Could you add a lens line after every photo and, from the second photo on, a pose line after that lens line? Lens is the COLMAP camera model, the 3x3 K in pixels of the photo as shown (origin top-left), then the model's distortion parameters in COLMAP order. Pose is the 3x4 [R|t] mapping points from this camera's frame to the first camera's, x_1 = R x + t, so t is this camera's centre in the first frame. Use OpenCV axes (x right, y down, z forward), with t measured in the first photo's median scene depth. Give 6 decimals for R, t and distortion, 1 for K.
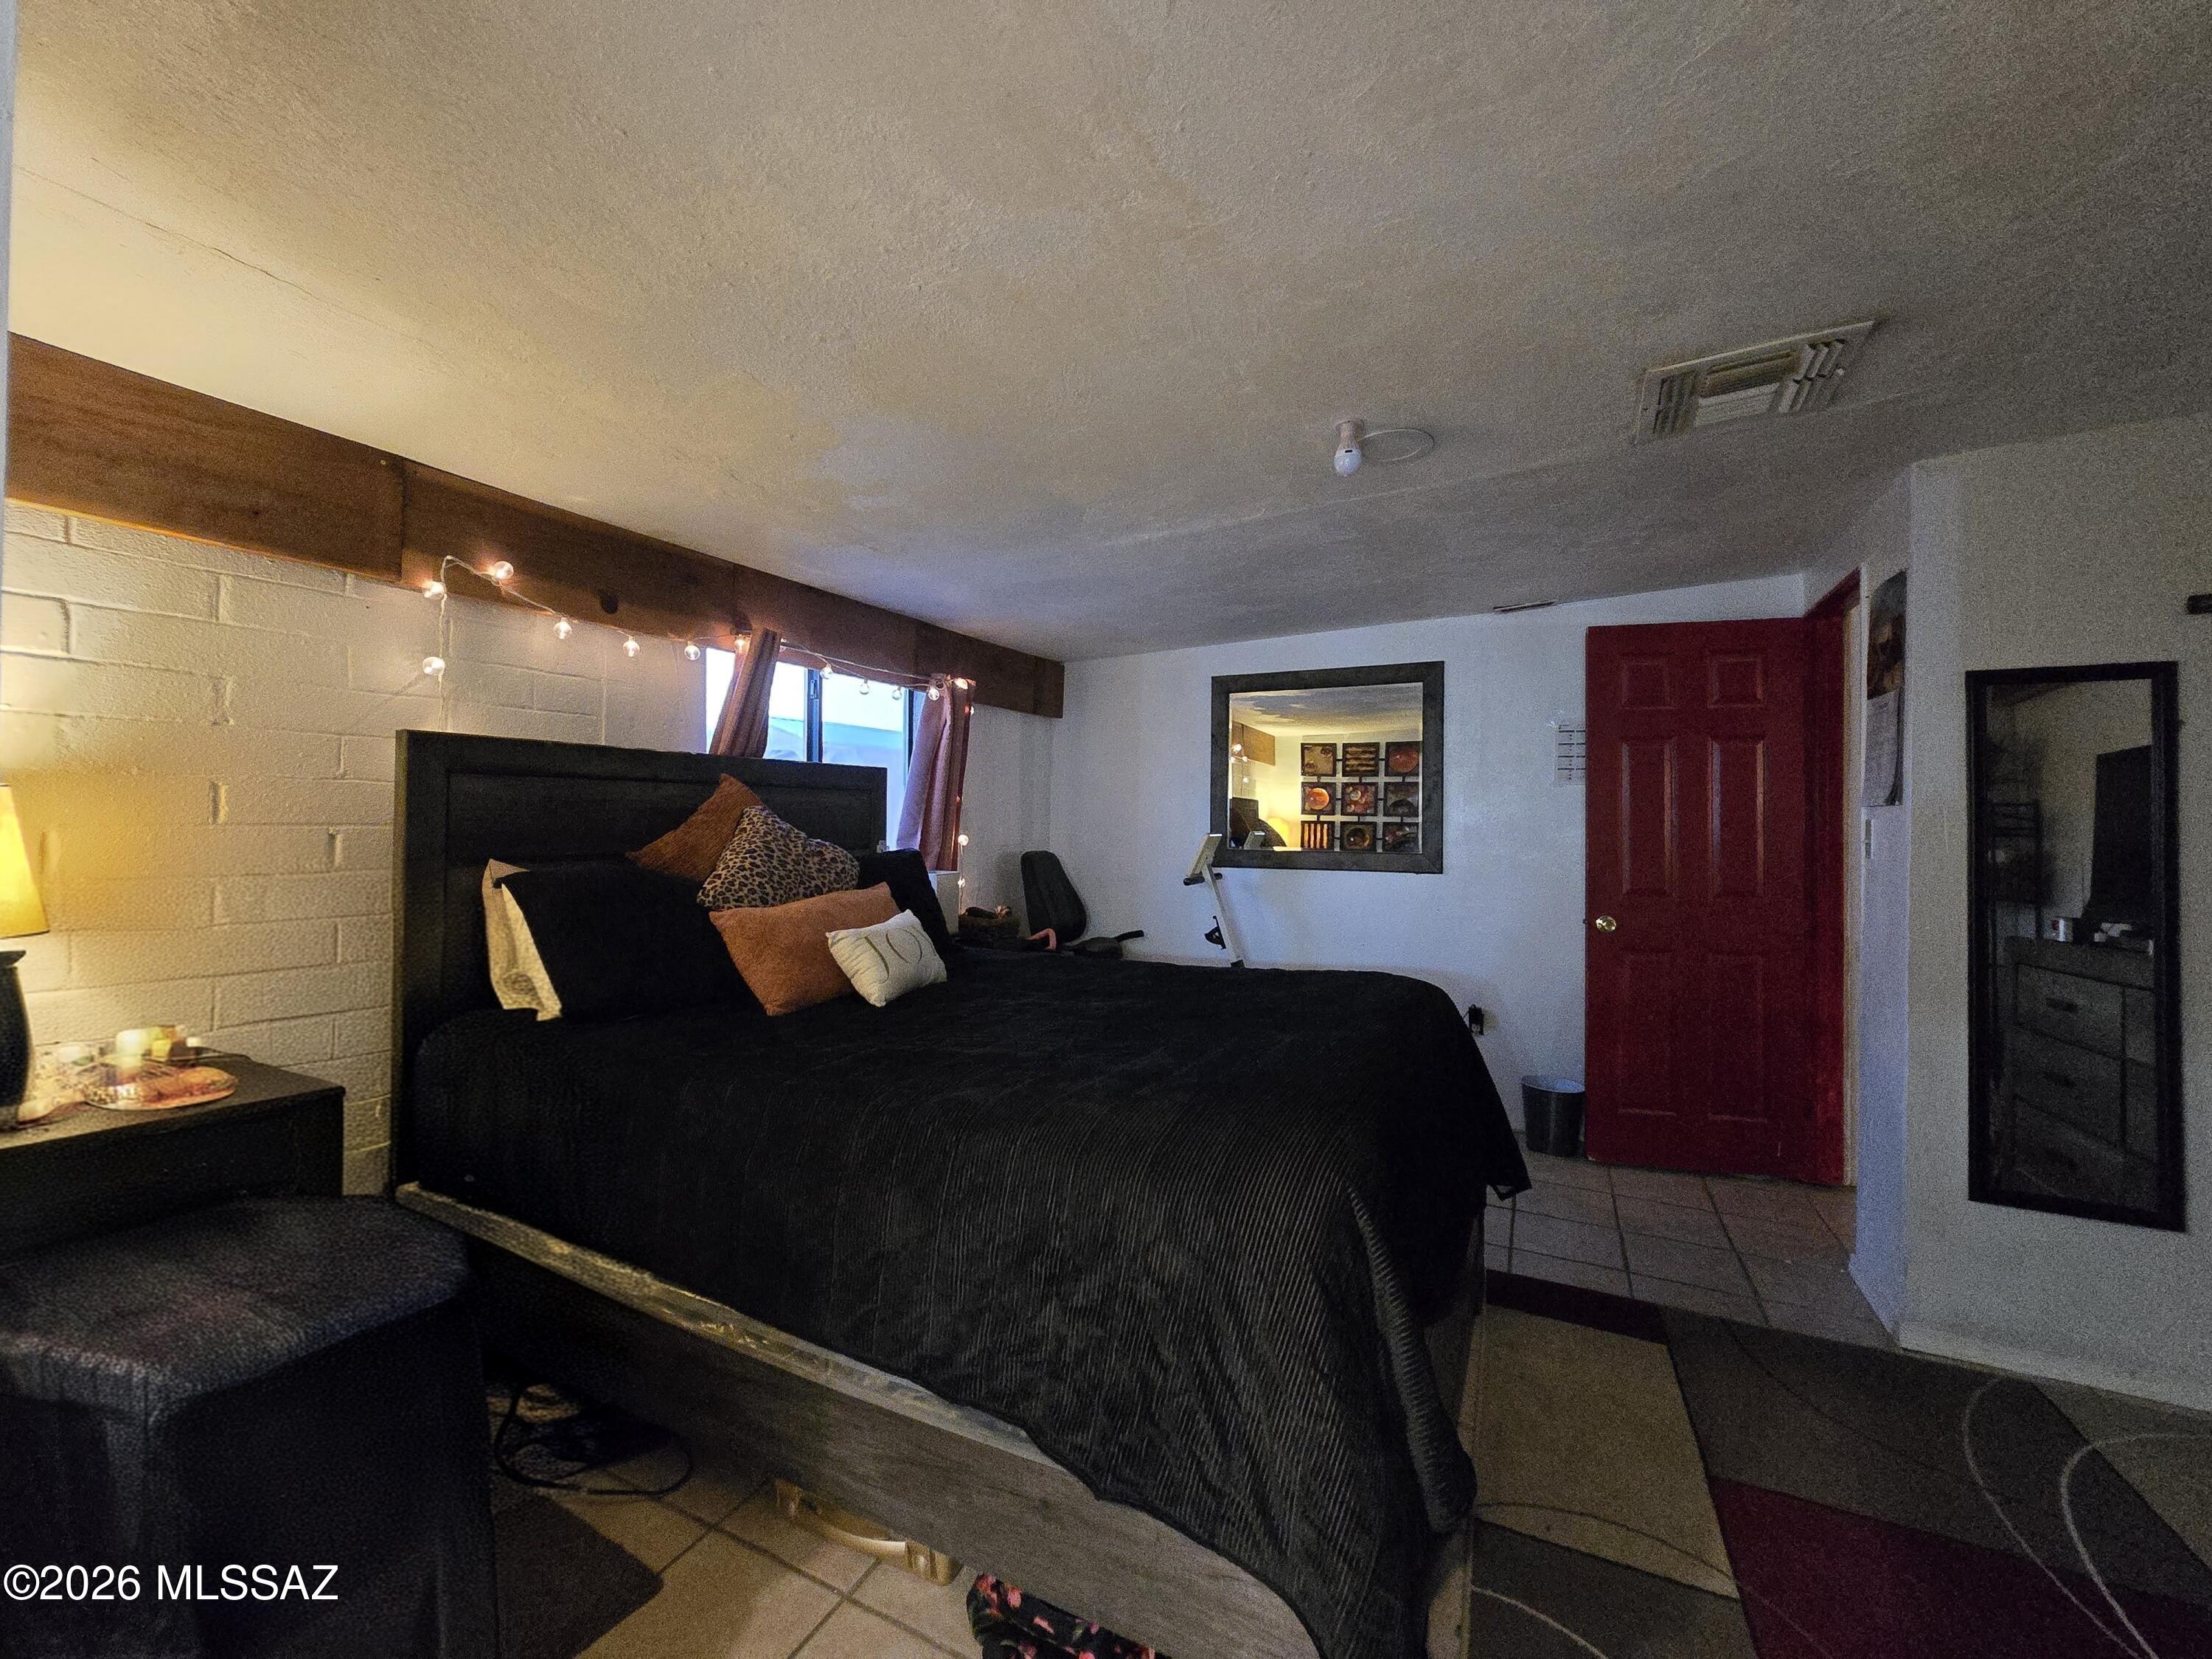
lens RADIAL K [[912.1, 0, 1115.3], [0, 912.1, 812.3], [0, 0, 1]] dist [-0.004271, 0.000912]
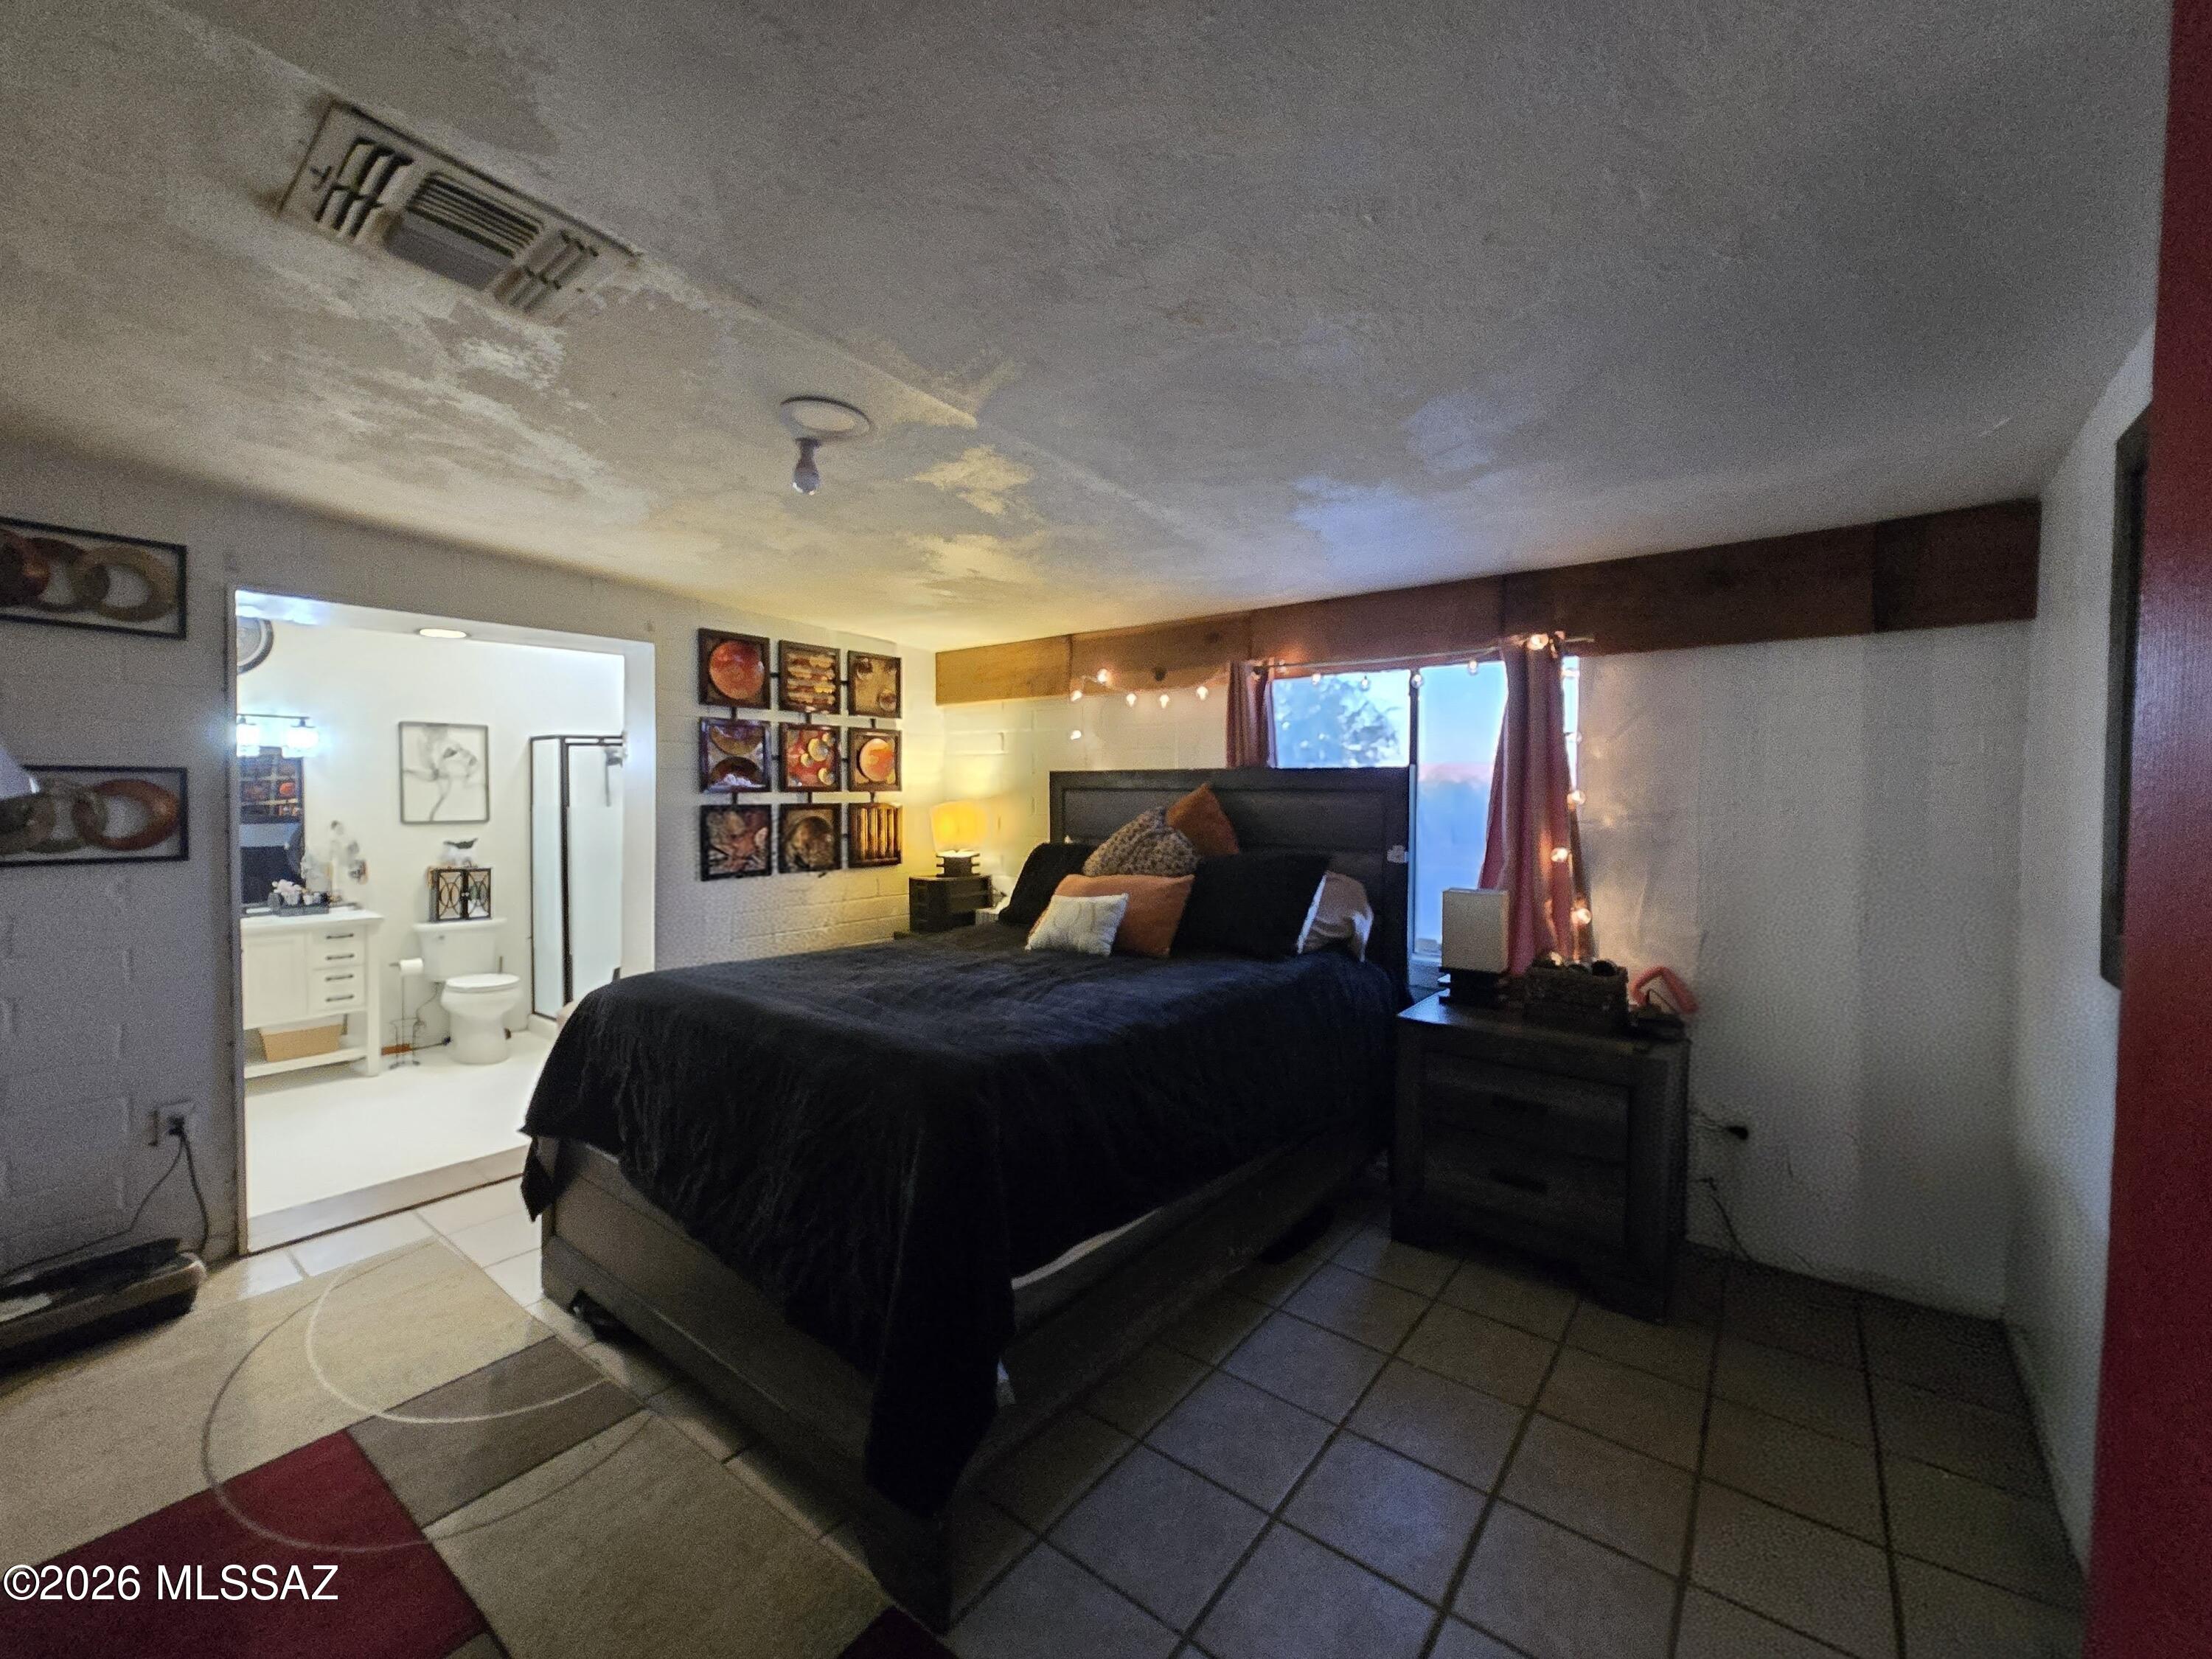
lens RADIAL K [[912.1, 0, 1100.3], [0, 912.1, 808.2], [0, 0, 1]] dist [-0.004271, 0.000912]
pose [[-0.216293, -0.002951, -0.976324, 1.078001], [-0.003780, 0.999990, -0.002186, -0.001486], [0.976321, 0.003217, -0.216302, 1.384602]]
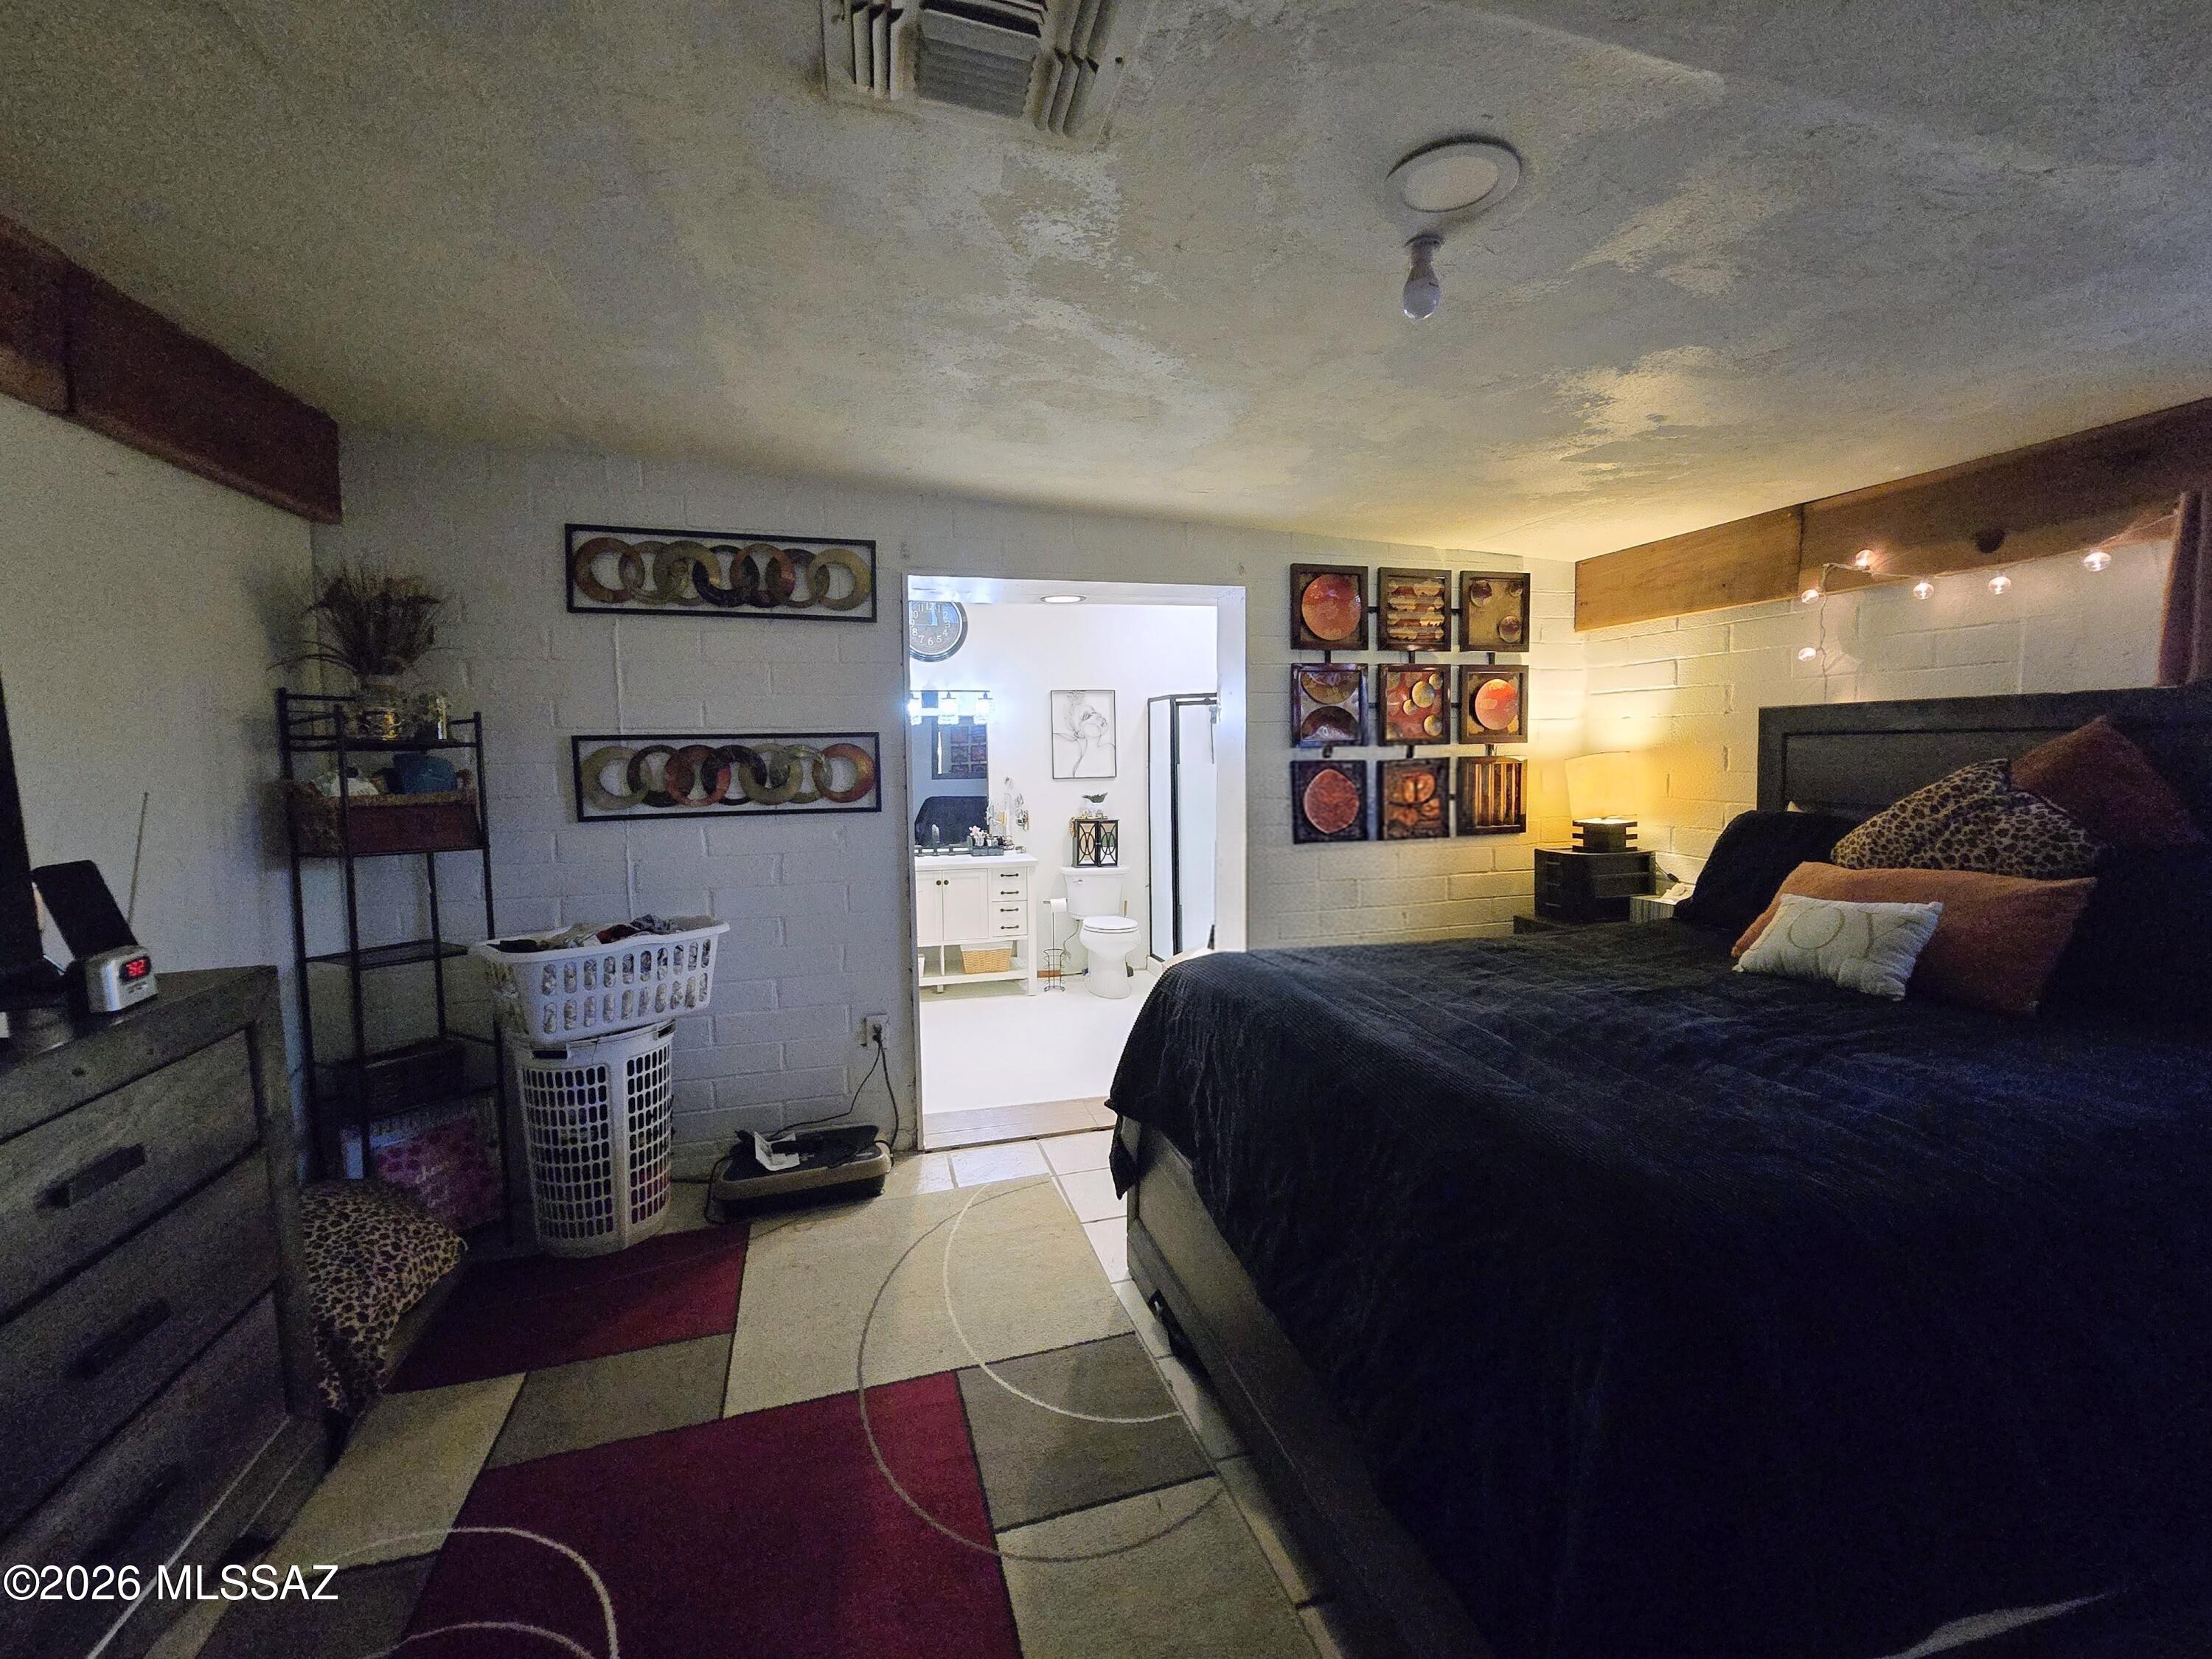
lens RADIAL K [[912.1, 0, 1105.5], [0, 912.1, 819.2], [0, 0, 1]] dist [-0.004271, 0.000912]
pose [[-0.747374, 0.040792, -0.663150, 0.848784], [0.002182, 0.998259, 0.058946, -0.001471], [0.664400, 0.042607, -0.746162, 1.239339]]
